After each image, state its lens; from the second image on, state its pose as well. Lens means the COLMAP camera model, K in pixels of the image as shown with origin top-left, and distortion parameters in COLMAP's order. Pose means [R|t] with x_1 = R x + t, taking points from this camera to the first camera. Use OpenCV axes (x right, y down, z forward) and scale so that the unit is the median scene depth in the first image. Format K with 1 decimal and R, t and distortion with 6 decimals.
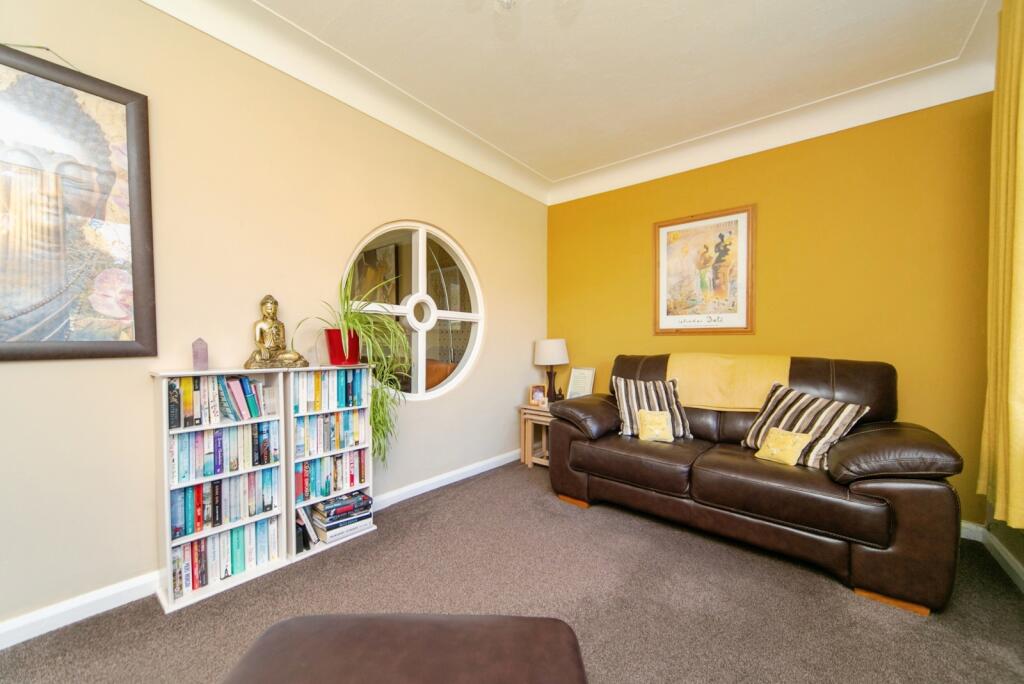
lens RADIAL K [[387.6, 0, 512.2], [0, 387.6, 347.3], [0, 0, 1]] dist [0.001399, 0.000112]
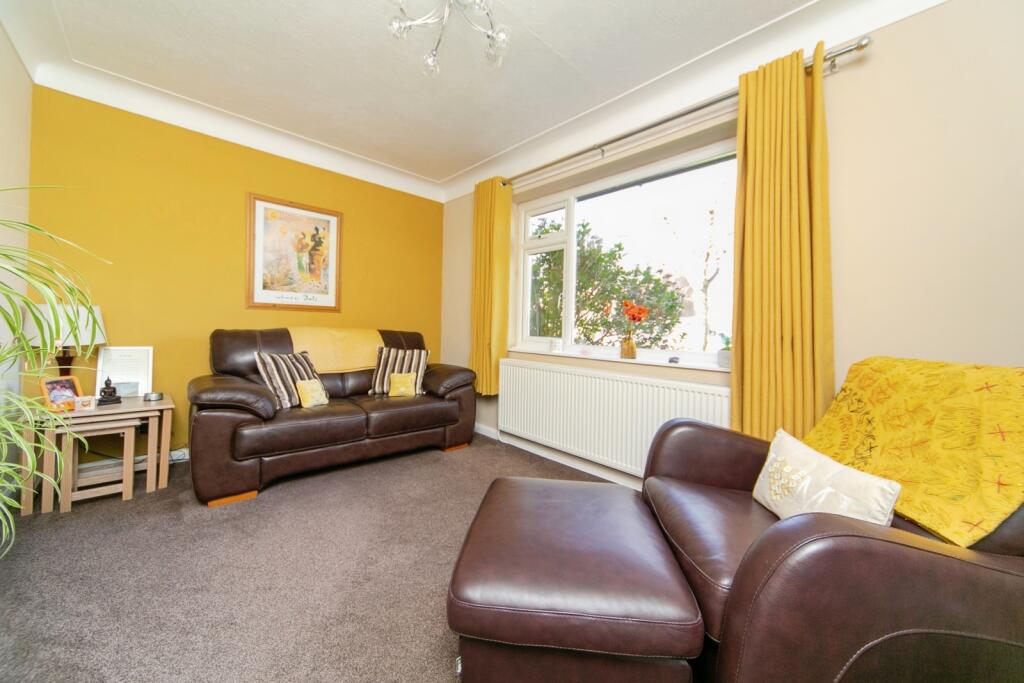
lens RADIAL K [[376.7, 0, 517.2], [0, 376.7, 318.9], [0, 0, 1]] dist [0.001634, 0.000101]
pose [[0.134168, 0.012714, 0.990877, -0.522196], [-0.021714, 0.999715, -0.009887, -0.011517], [-0.990721, -0.020189, 0.134405, 0.225345]]
